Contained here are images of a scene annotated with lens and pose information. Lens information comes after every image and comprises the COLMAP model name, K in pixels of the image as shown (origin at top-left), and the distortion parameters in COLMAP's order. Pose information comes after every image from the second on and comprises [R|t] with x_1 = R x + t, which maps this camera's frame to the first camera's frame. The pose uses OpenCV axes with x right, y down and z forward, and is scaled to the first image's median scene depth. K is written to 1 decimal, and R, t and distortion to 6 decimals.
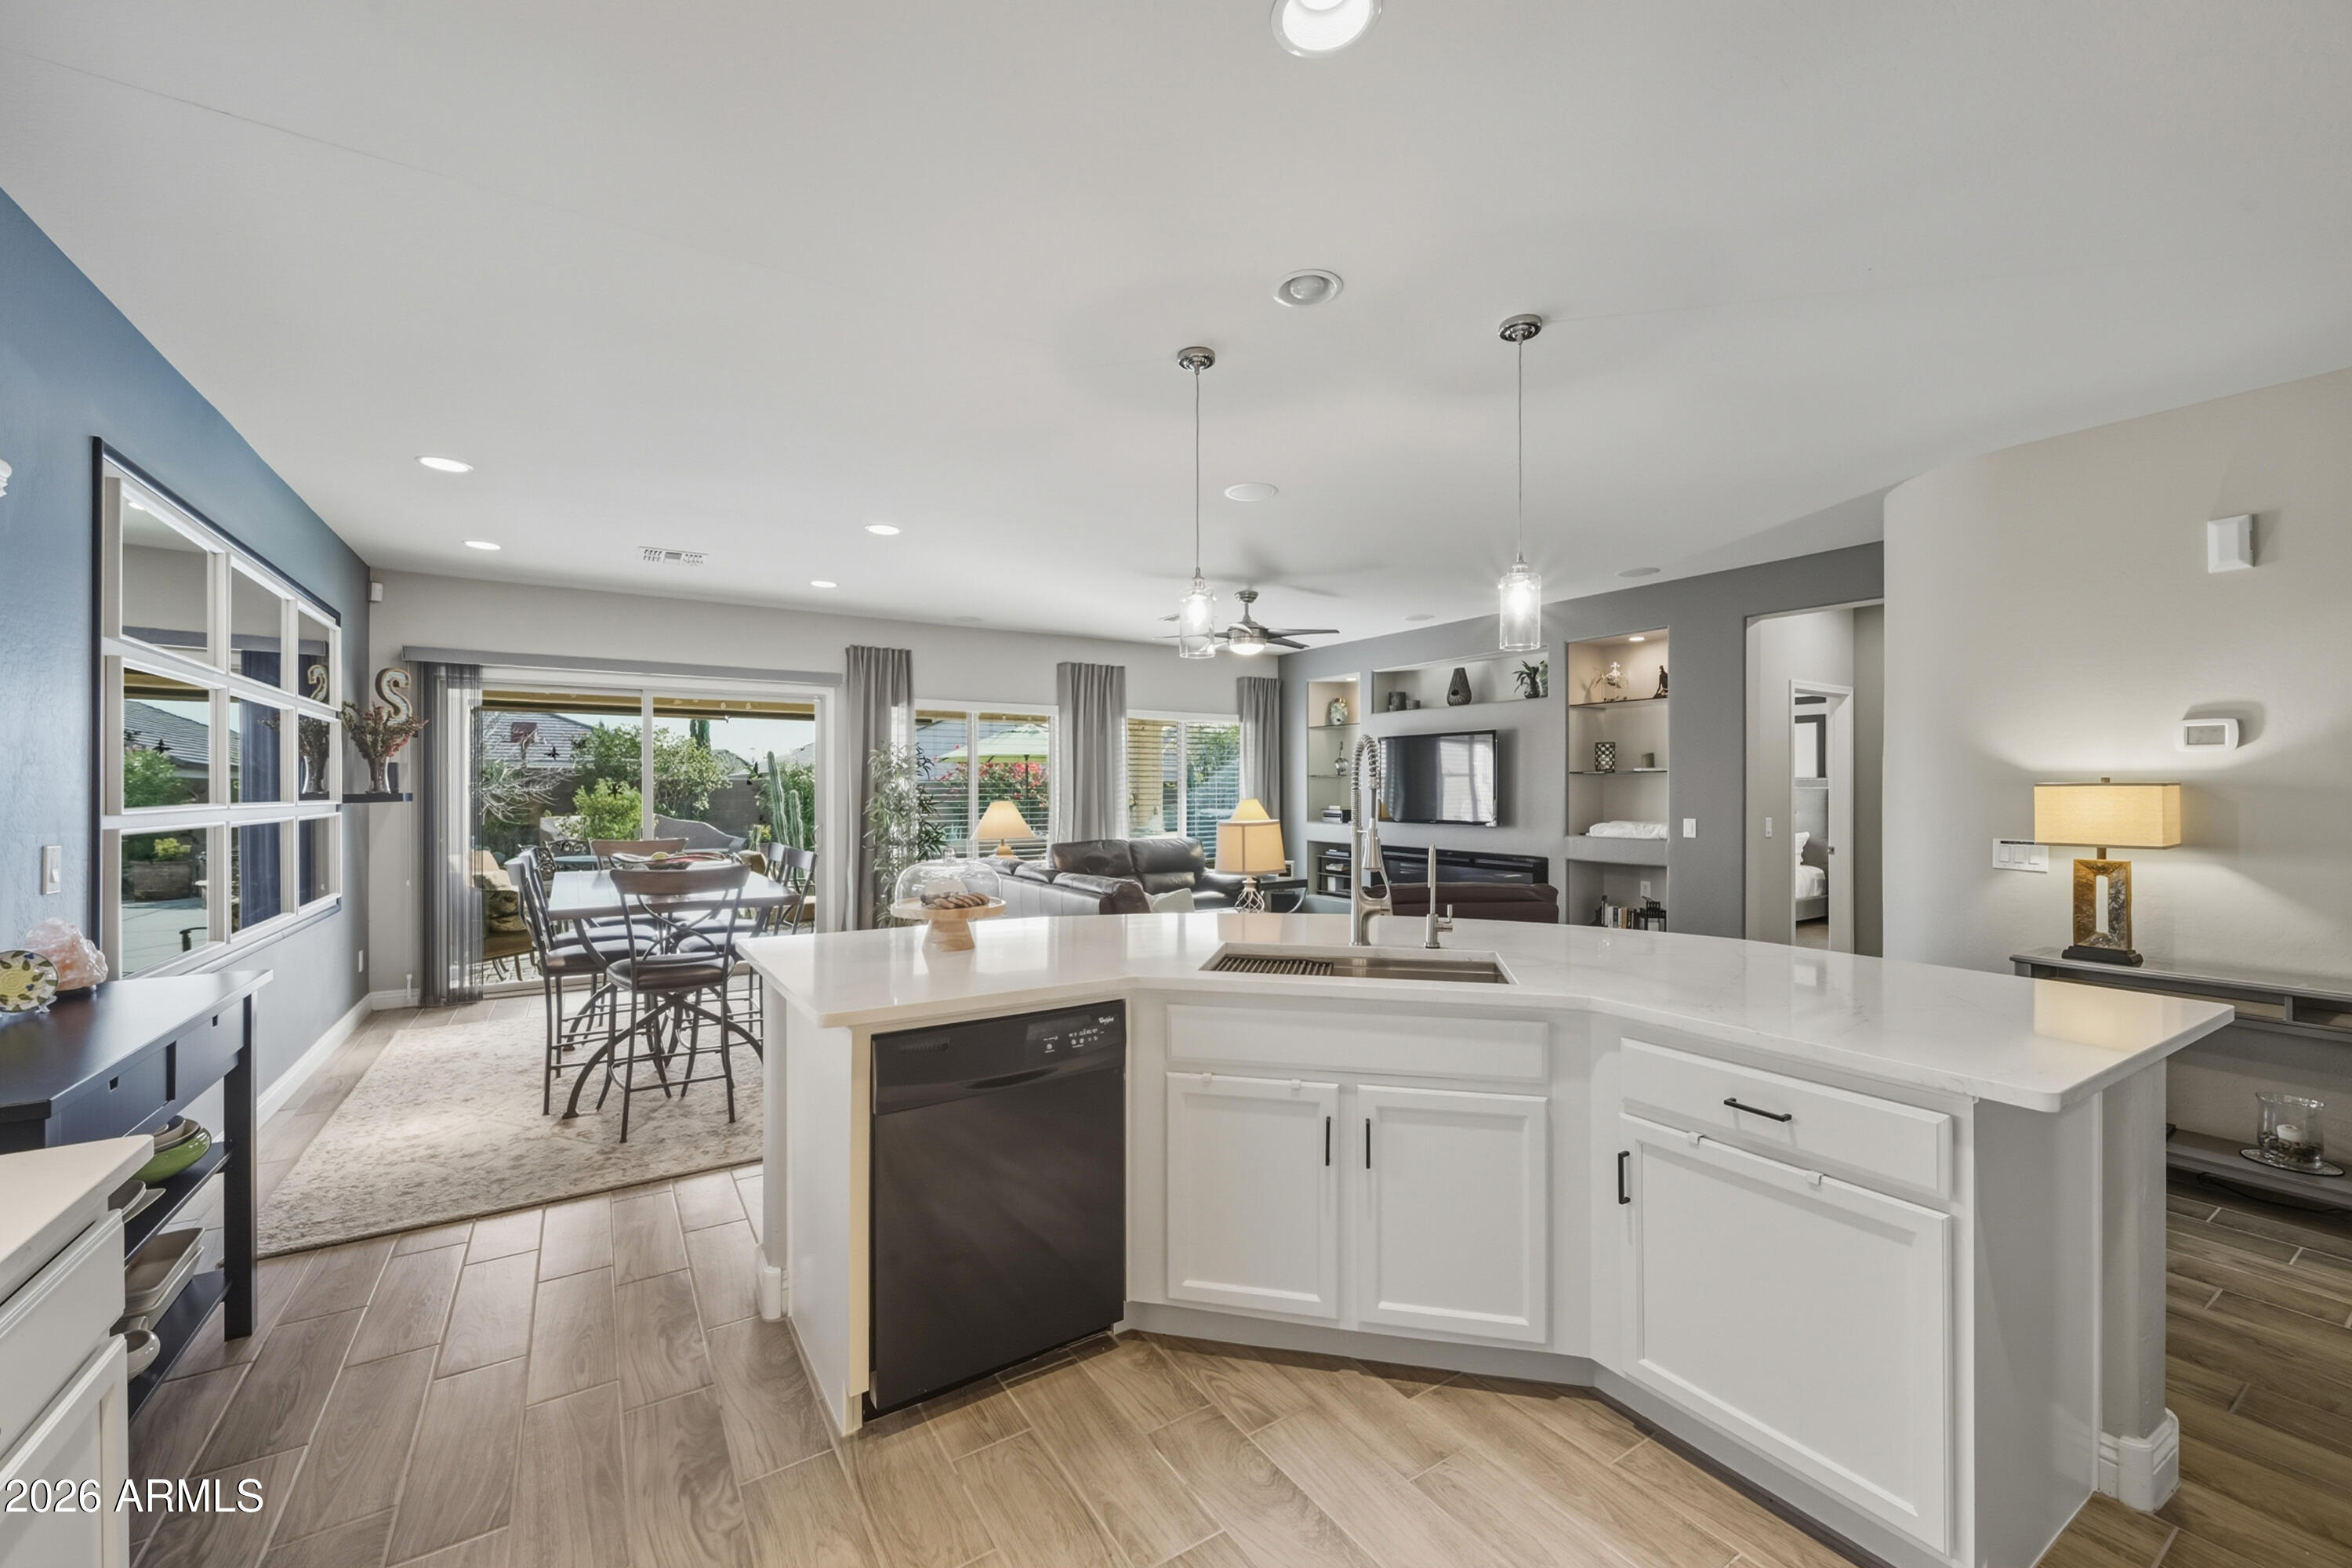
lens RADIAL K [[927.4, 0, 1187.5], [0, 927.4, 787.9], [0, 0, 1]] dist [-0.005594, 0.000756]
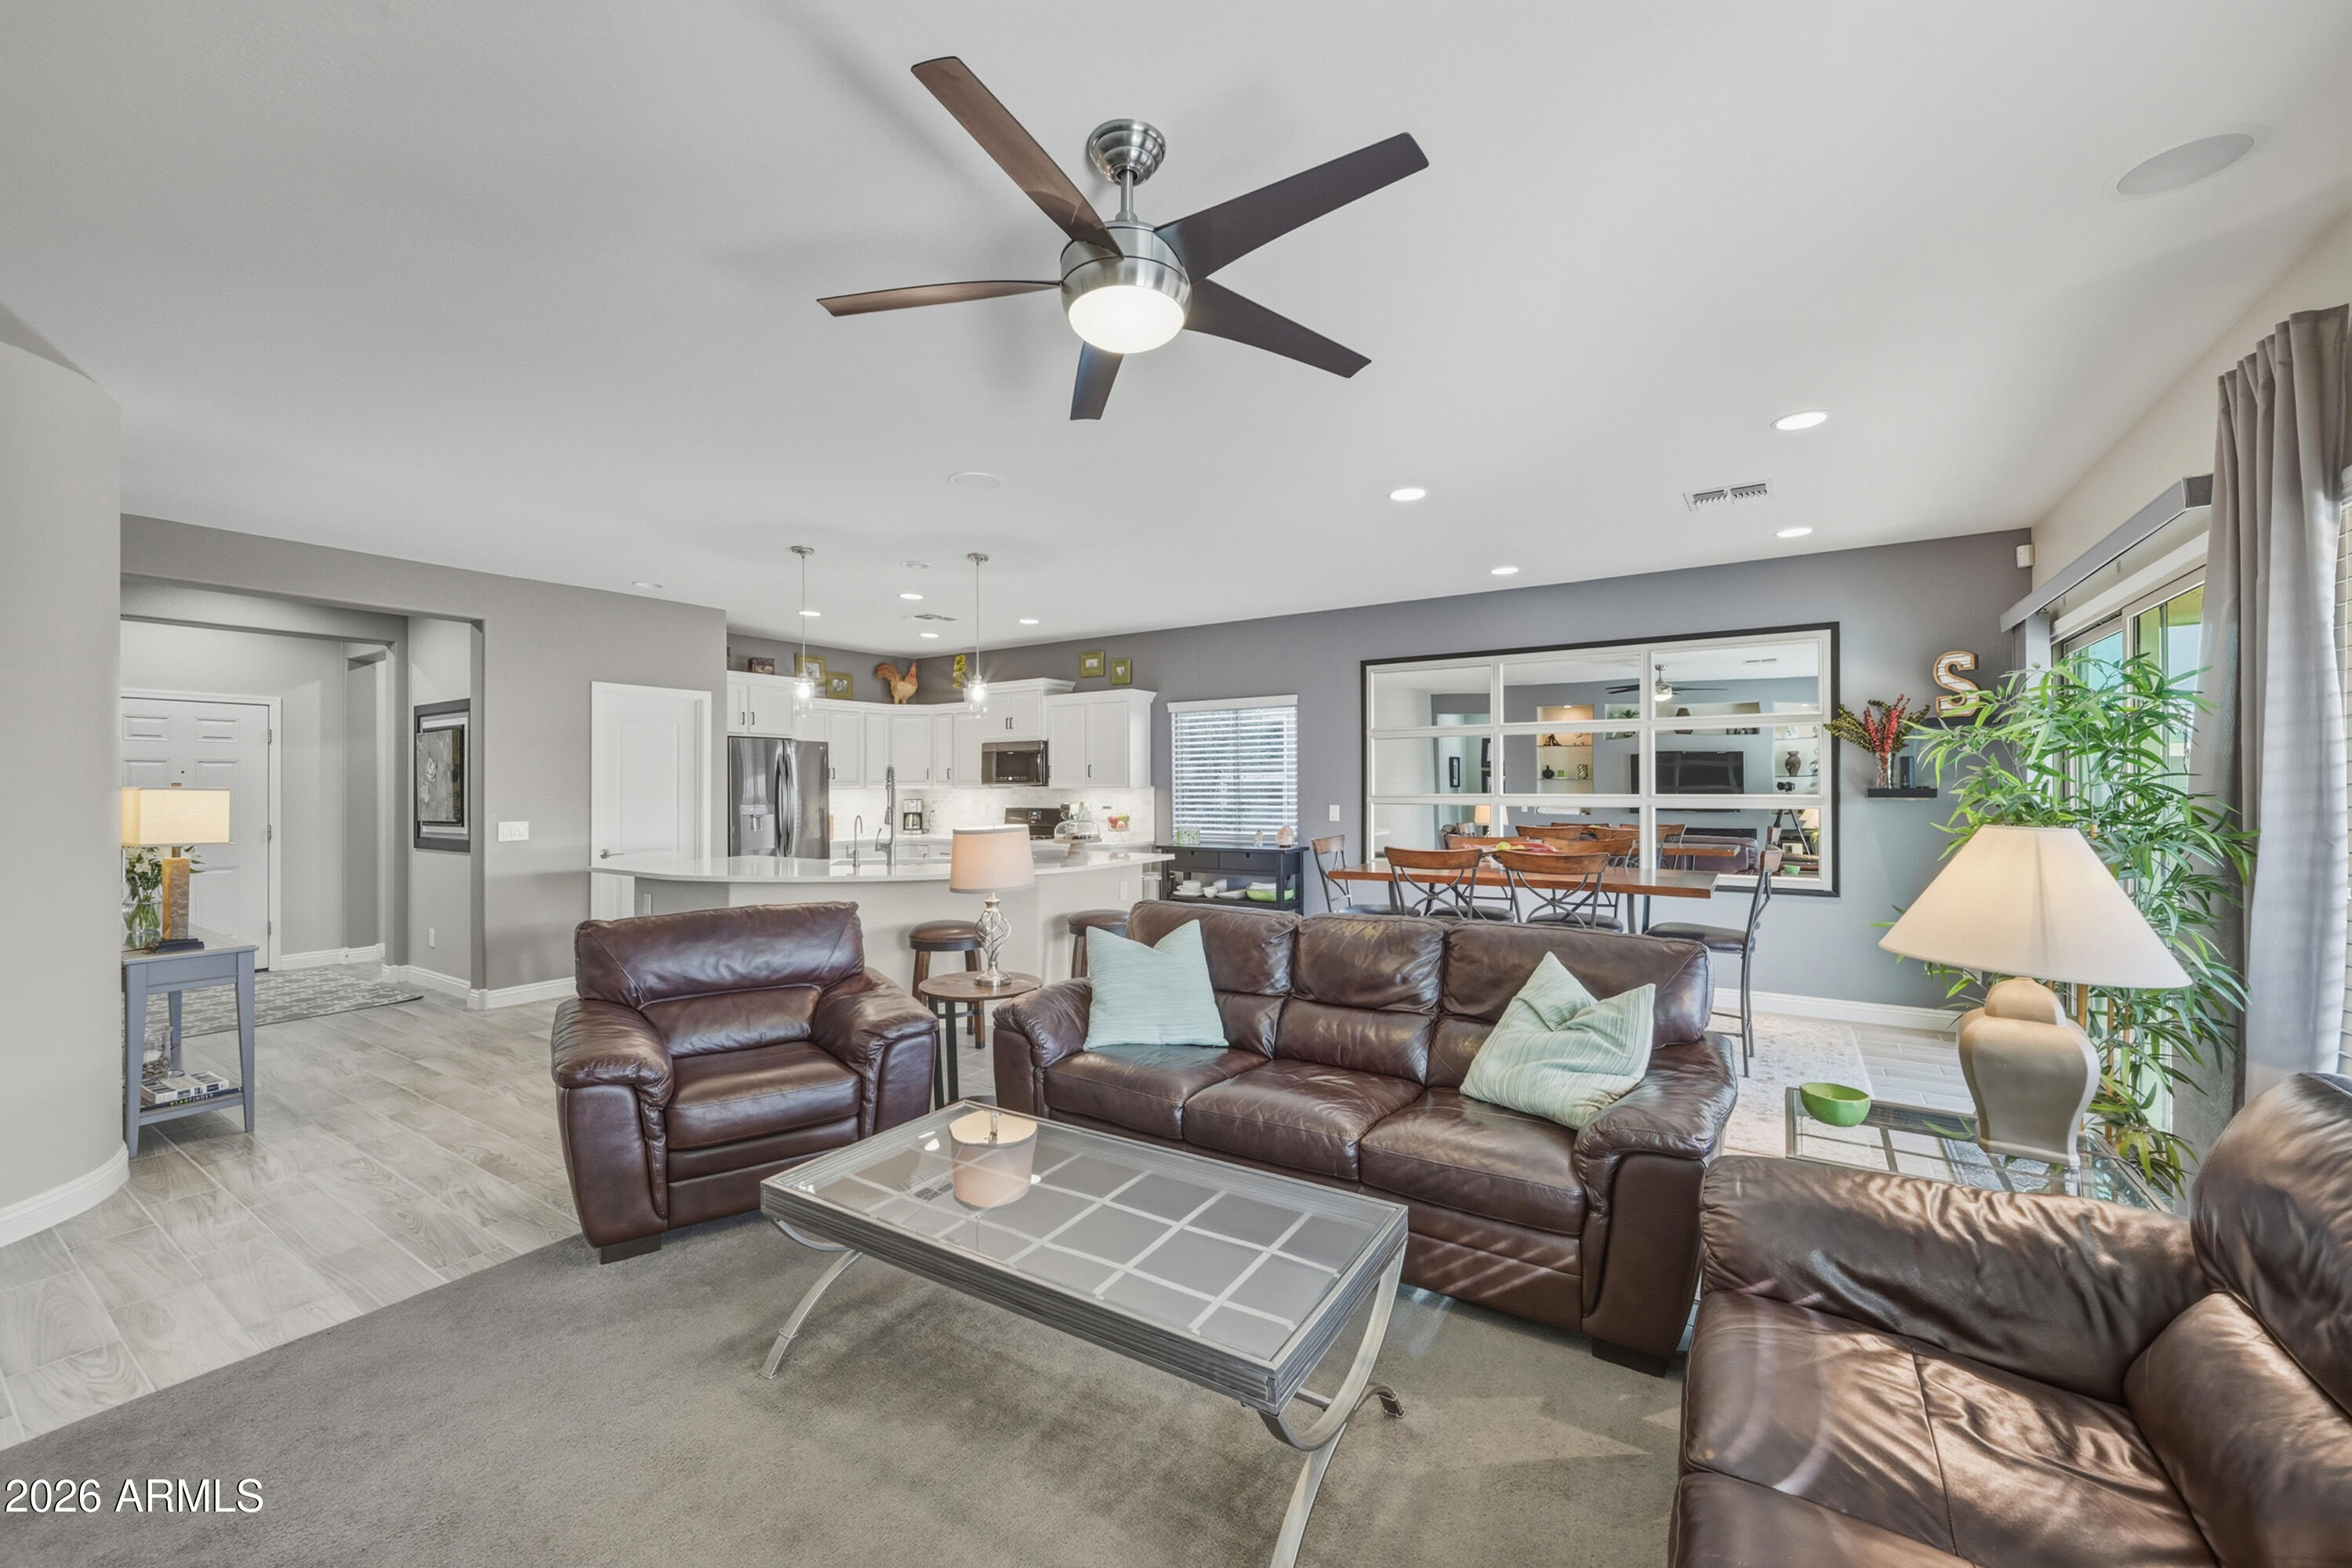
lens RADIAL K [[927.4, 0, 1176.7], [0, 927.4, 782.1], [0, 0, 1]] dist [-0.005594, 0.000756]
pose [[-0.919245, 0.001755, -0.393682, 0.149249], [0.005060, 0.999960, -0.007358, 0.001121], [0.393653, -0.008756, -0.919217, 1.159195]]
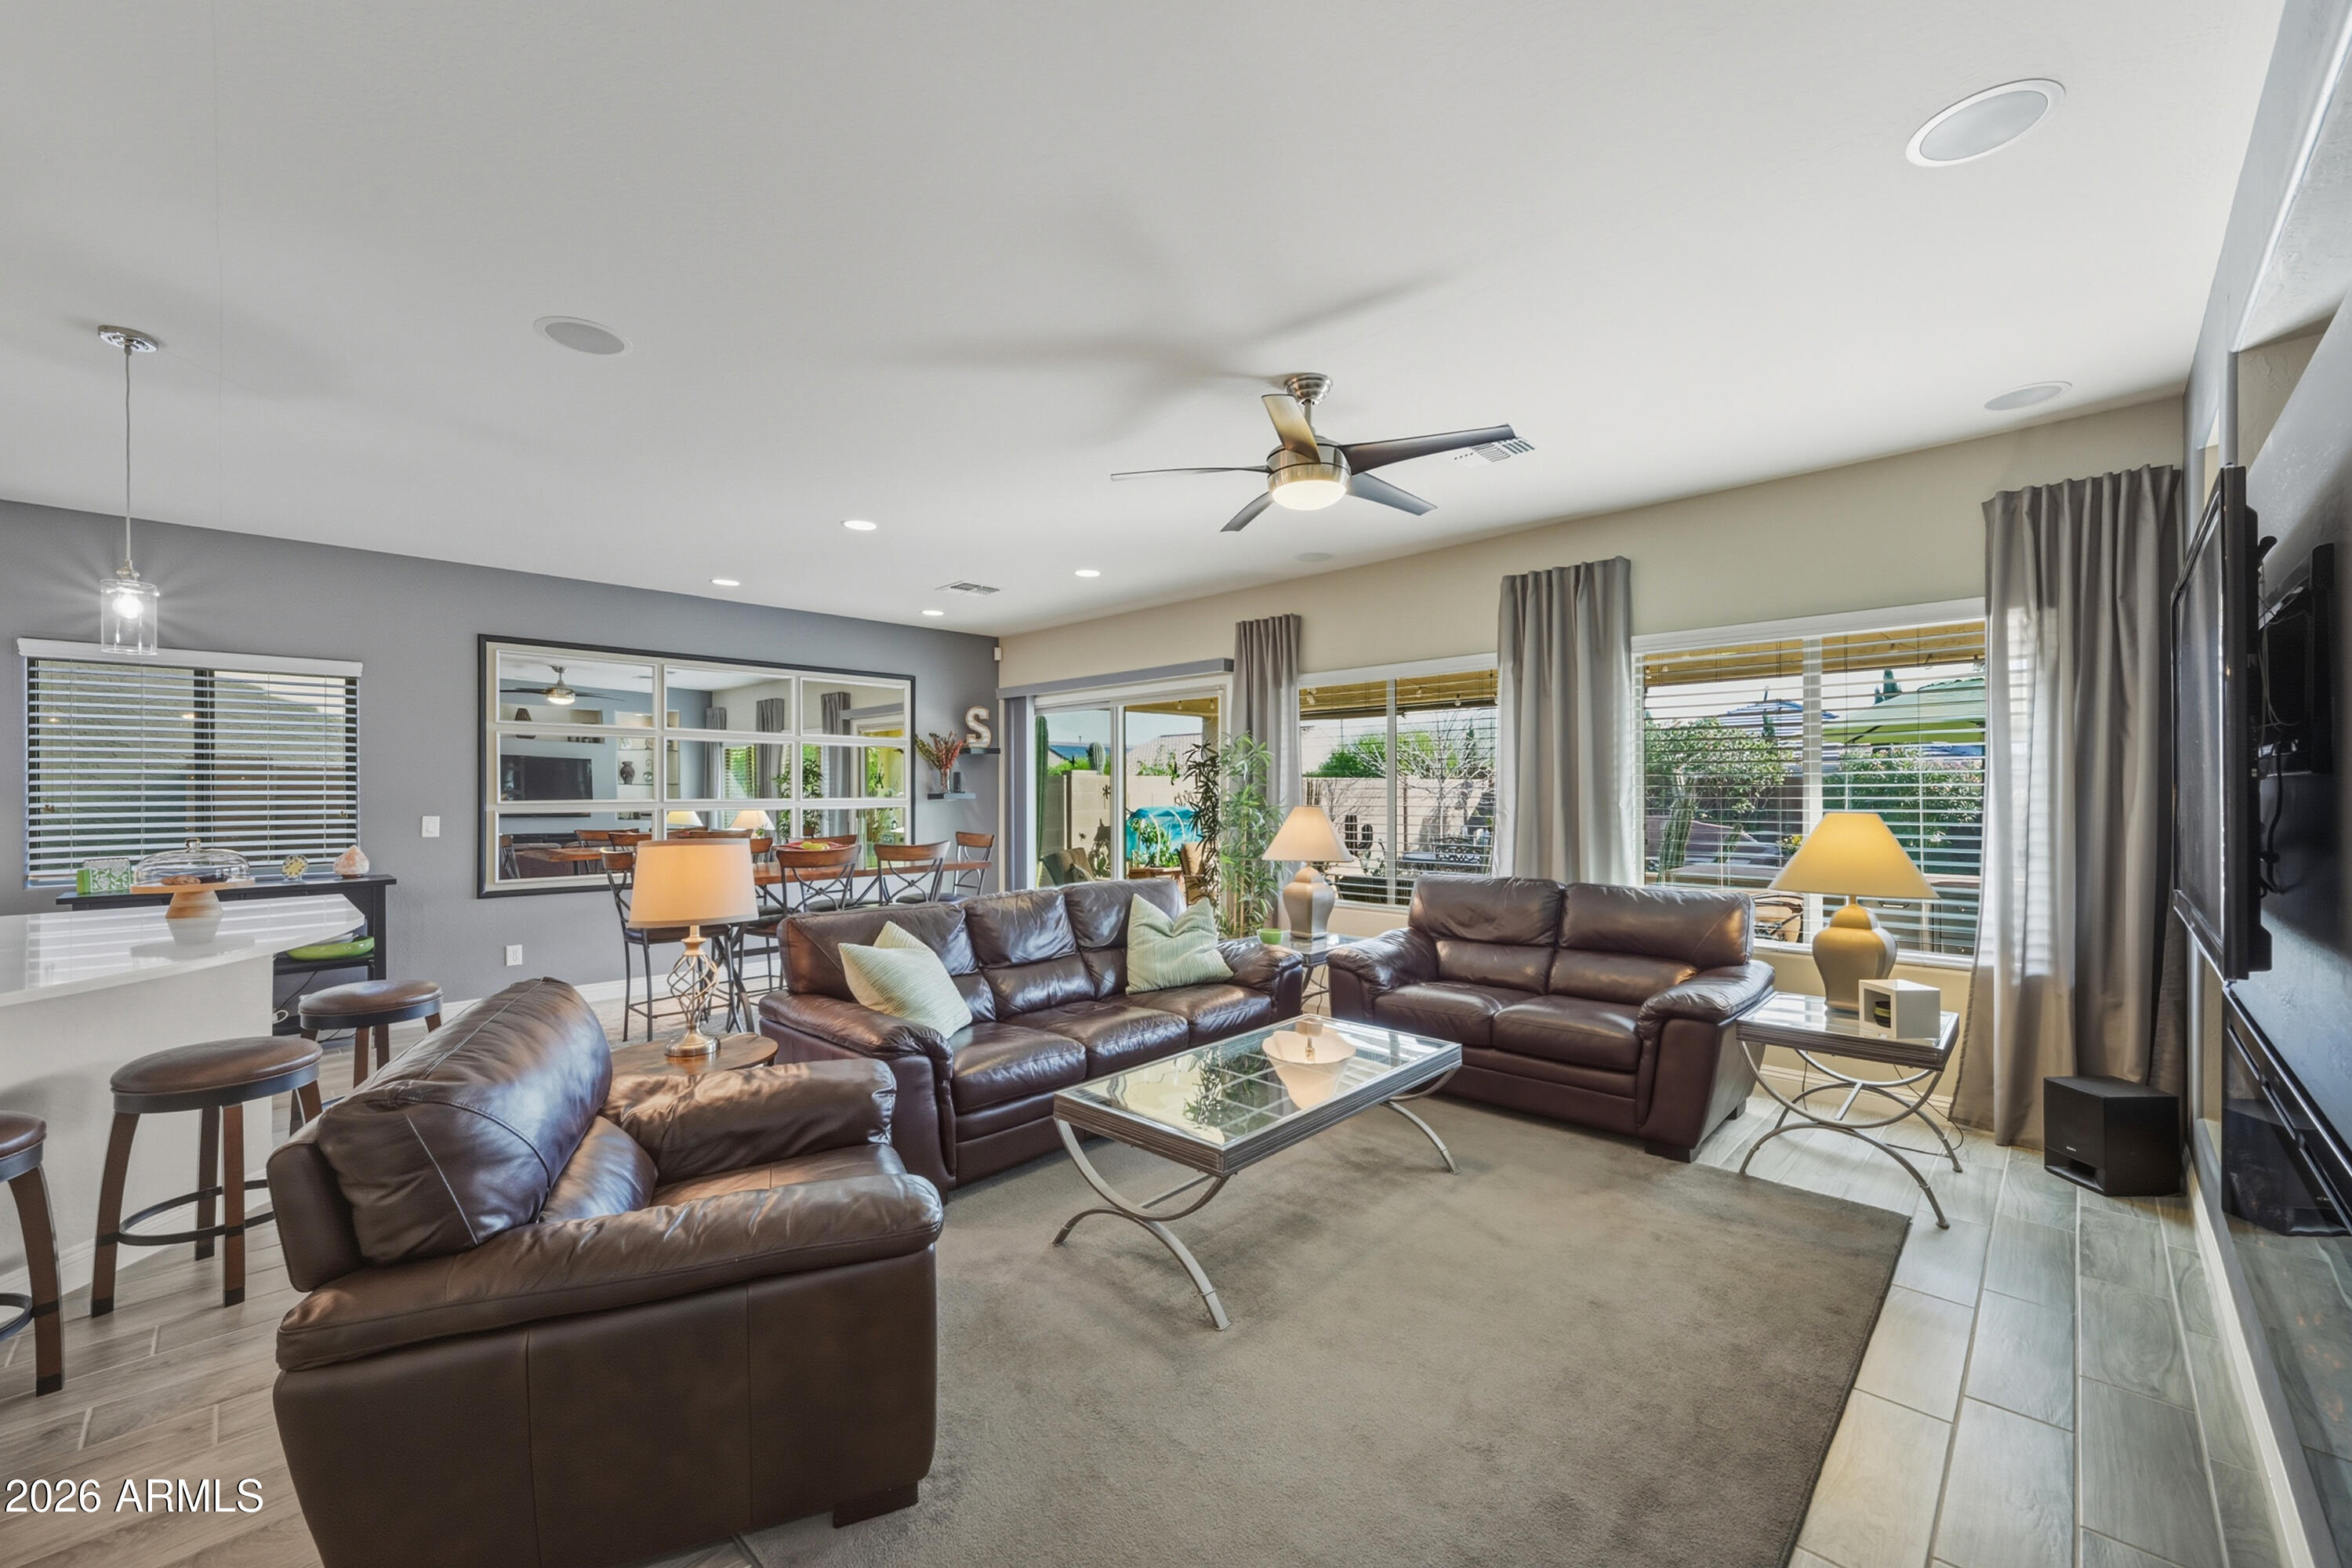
lens RADIAL K [[927.4, 0, 1167.1], [0, 927.4, 789.3], [0, 0, 1]] dist [-0.005594, 0.000756]
pose [[0.210171, -0.001052, -0.977664, 0.467068], [0.005073, 0.999987, 0.000015, 0.000720], [0.977651, -0.004963, 0.210174, 0.745457]]
